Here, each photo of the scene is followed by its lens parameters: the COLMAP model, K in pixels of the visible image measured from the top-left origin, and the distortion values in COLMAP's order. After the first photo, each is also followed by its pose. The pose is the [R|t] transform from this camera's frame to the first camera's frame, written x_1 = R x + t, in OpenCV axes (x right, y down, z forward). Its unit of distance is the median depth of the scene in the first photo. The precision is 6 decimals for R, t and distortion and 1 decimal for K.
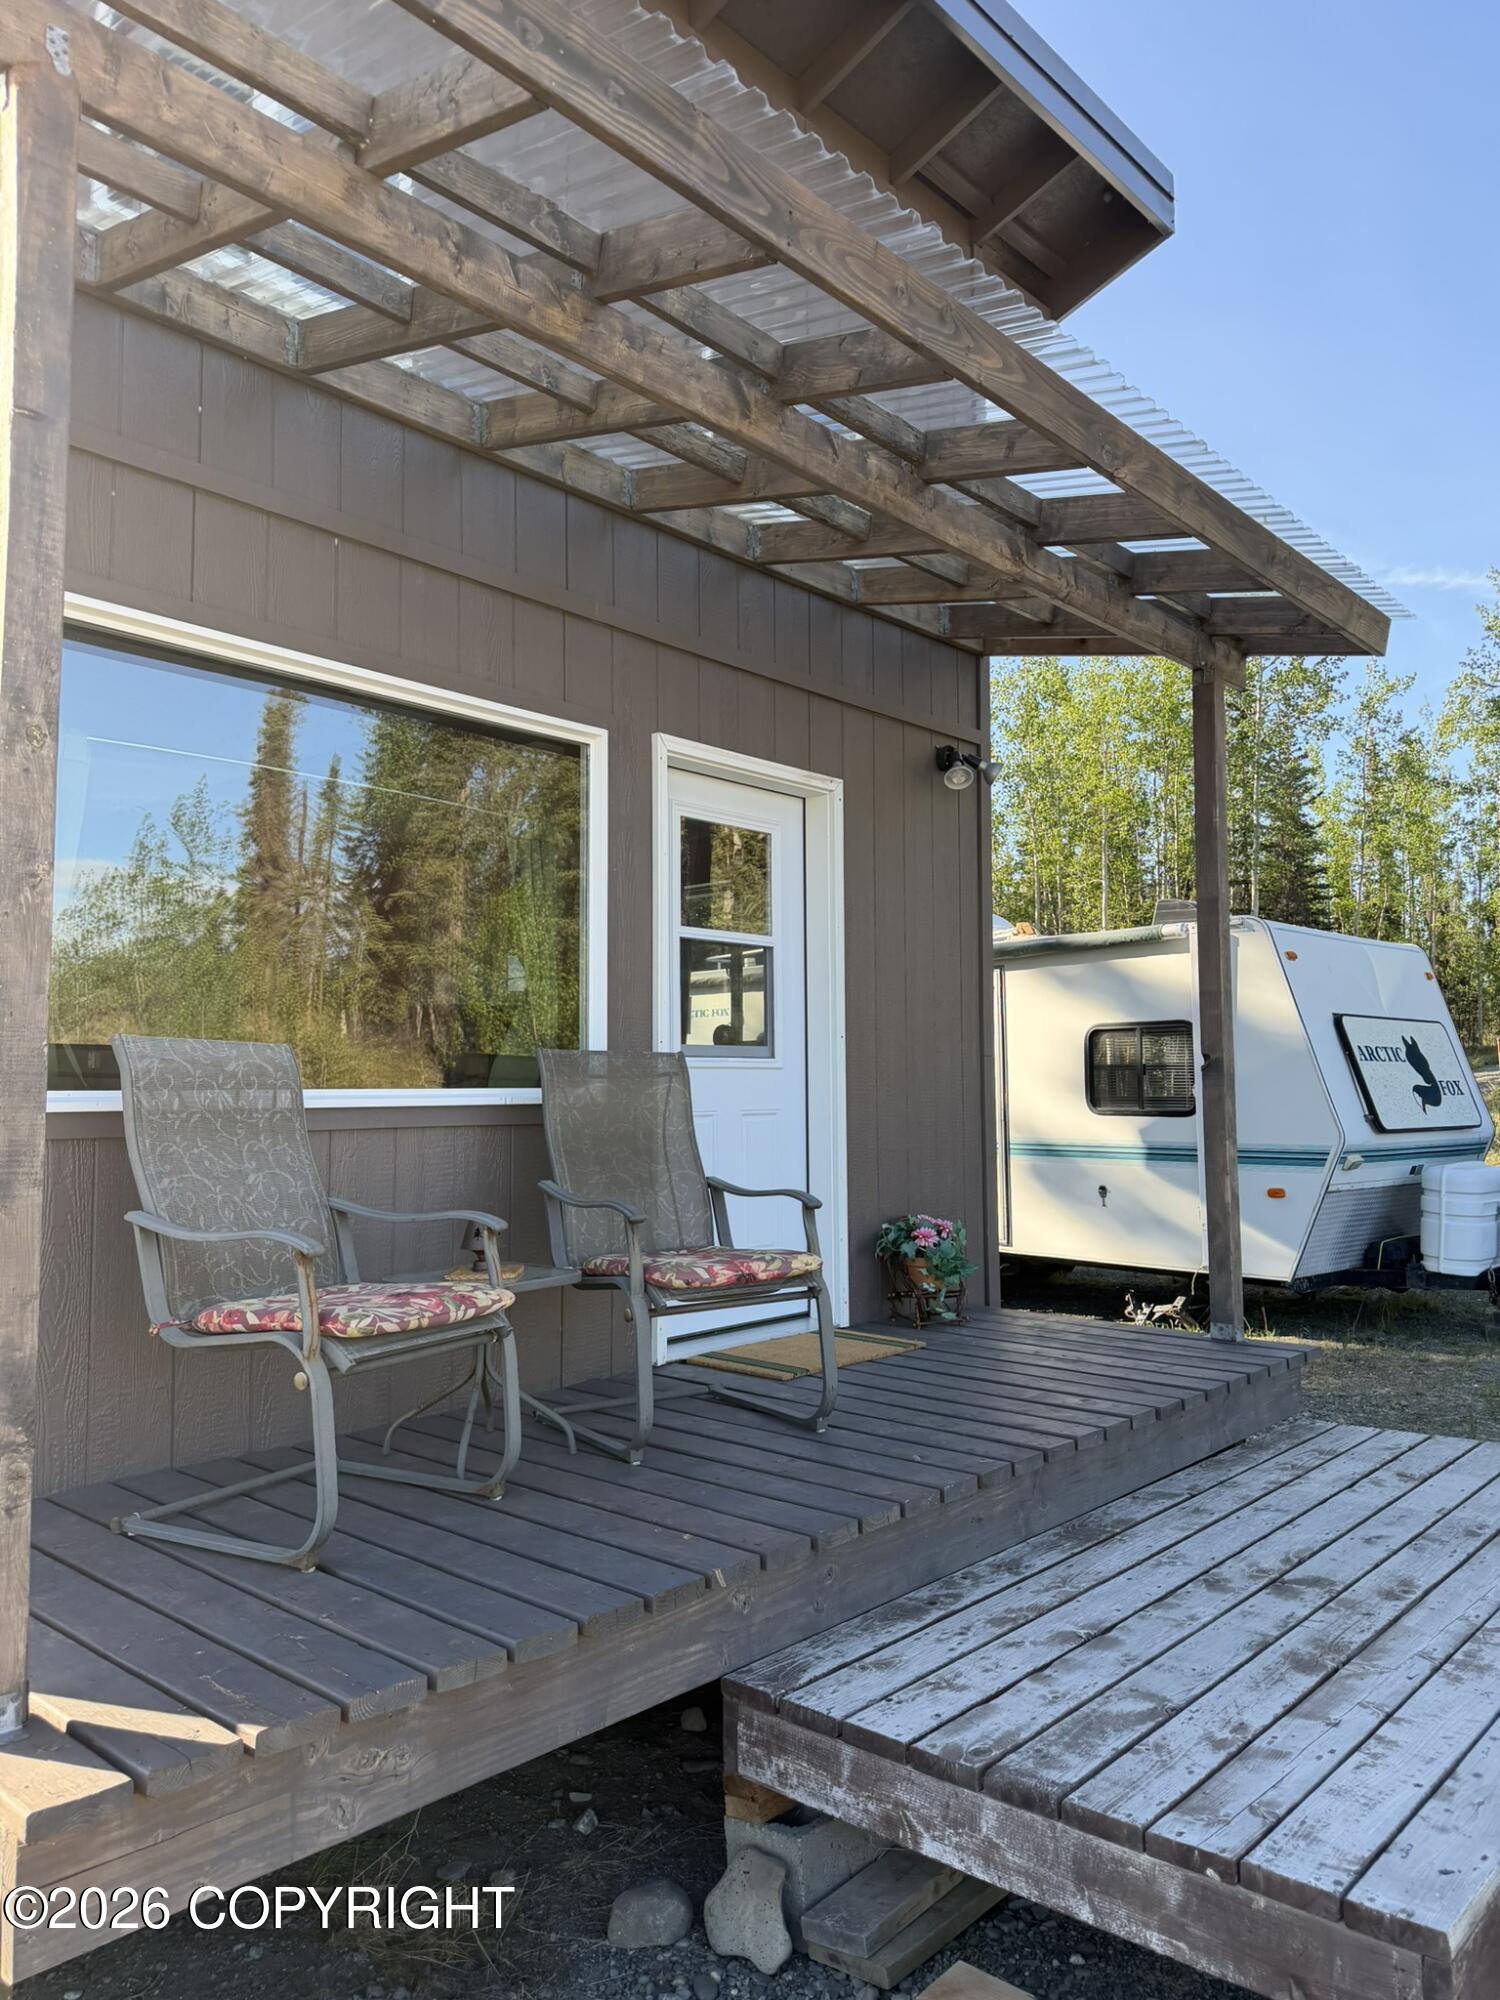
lens RADIAL K [[1411.3, 0, 747.7], [0, 1411.3, 999.5], [0, 0, 1]] dist [0.062070, -0.073446]
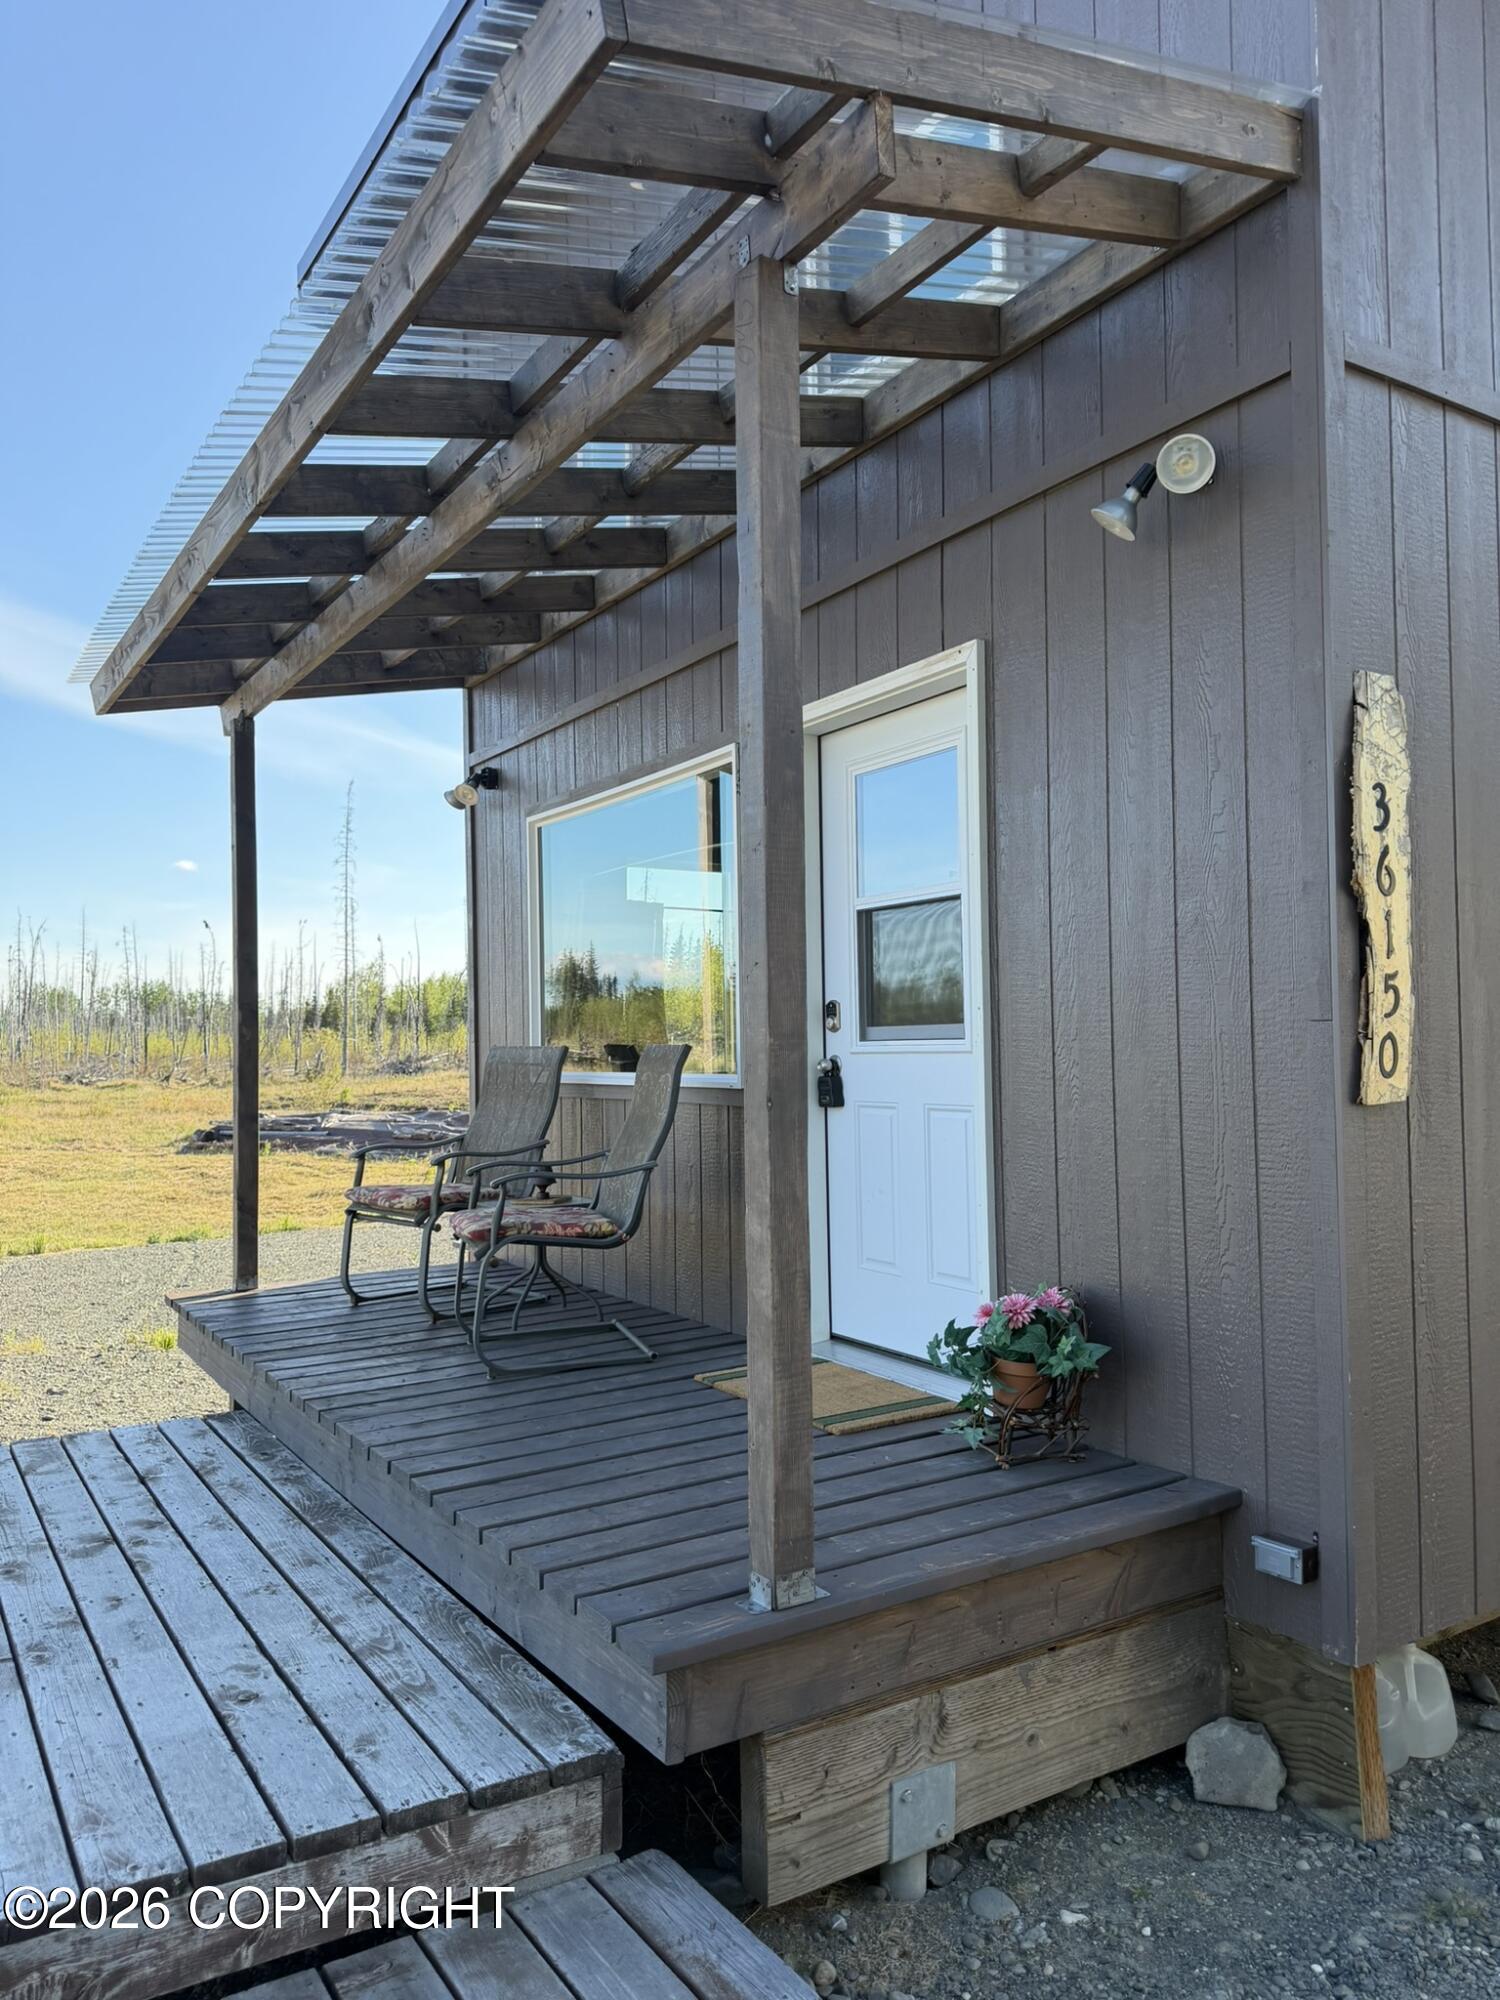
lens RADIAL K [[1411.3, 0, 748.2], [0, 1411.3, 1002.7], [0, 0, 1]] dist [0.062070, -0.073446]
pose [[-0.270178, -0.024101, -0.962509, 1.324131], [0.075708, 0.996060, -0.046192, 0.078830], [0.959829, -0.085350, -0.267289, 1.815690]]
